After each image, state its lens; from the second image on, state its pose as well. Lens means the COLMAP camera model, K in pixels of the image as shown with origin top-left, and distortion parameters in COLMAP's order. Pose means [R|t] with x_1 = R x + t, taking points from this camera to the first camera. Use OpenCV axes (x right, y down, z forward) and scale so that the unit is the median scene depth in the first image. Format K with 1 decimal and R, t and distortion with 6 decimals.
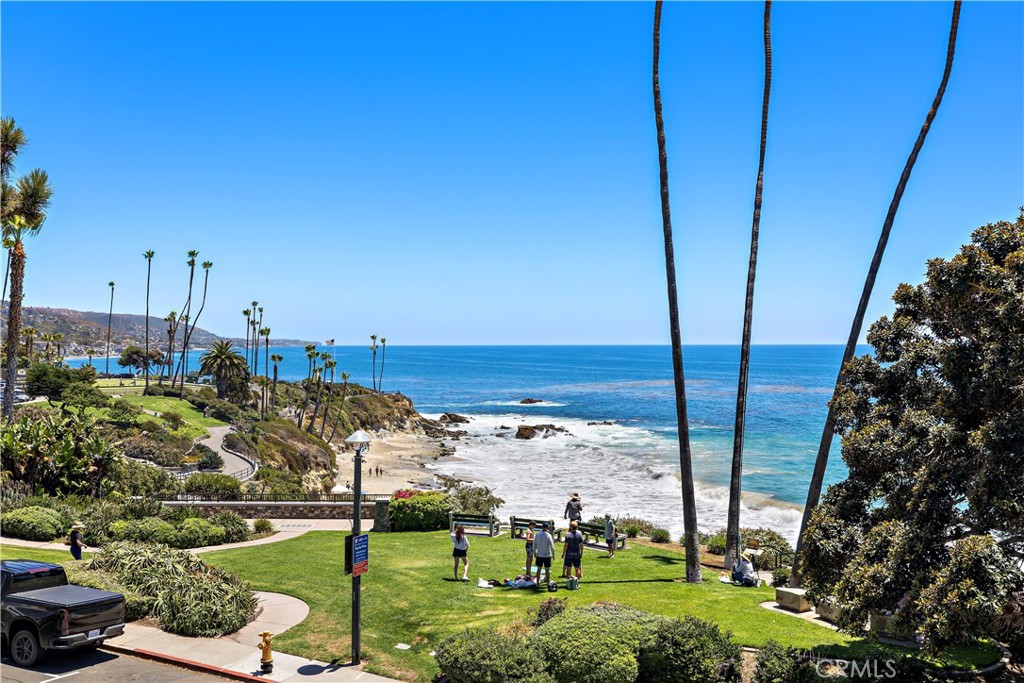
lens RADIAL K [[997.2, 0, 512.5], [0, 997.2, 337.6], [0, 0, 1]] dist [-0.027559, 0.000000]
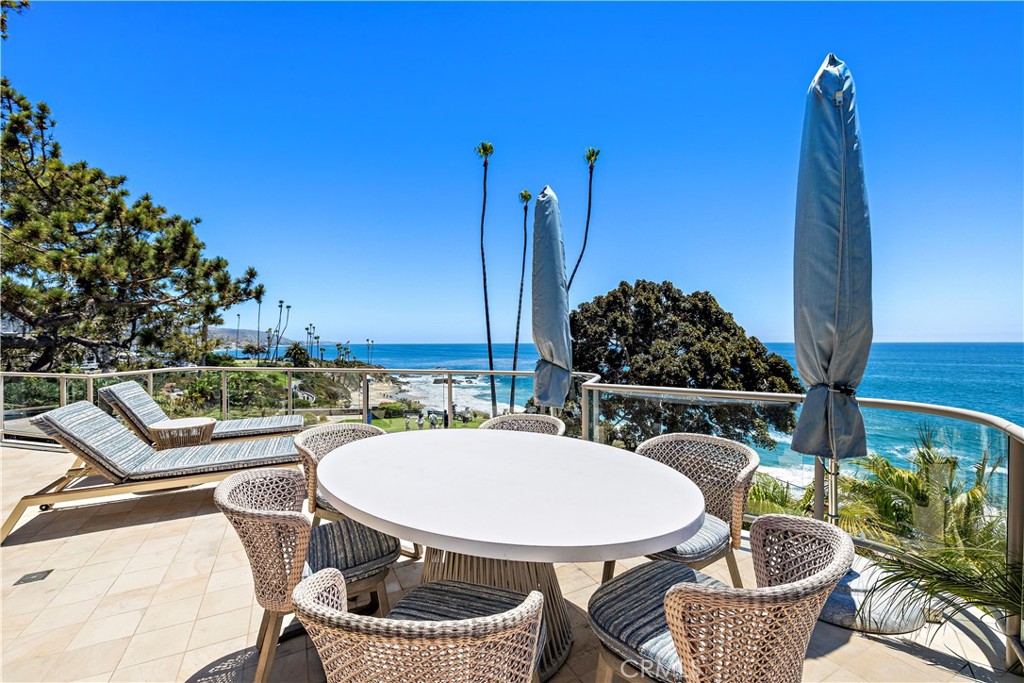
lens RADIAL K [[437.4, 0, 507.8], [0, 437.4, 343.0], [0, 0, 1]] dist [0.003505, -0.000519]
pose [[0.985173, -0.001026, 0.171561, 0.007693], [0.000071, 0.999984, 0.005572, 0.000749], [-0.171564, -0.005477, 0.985158, -0.116450]]
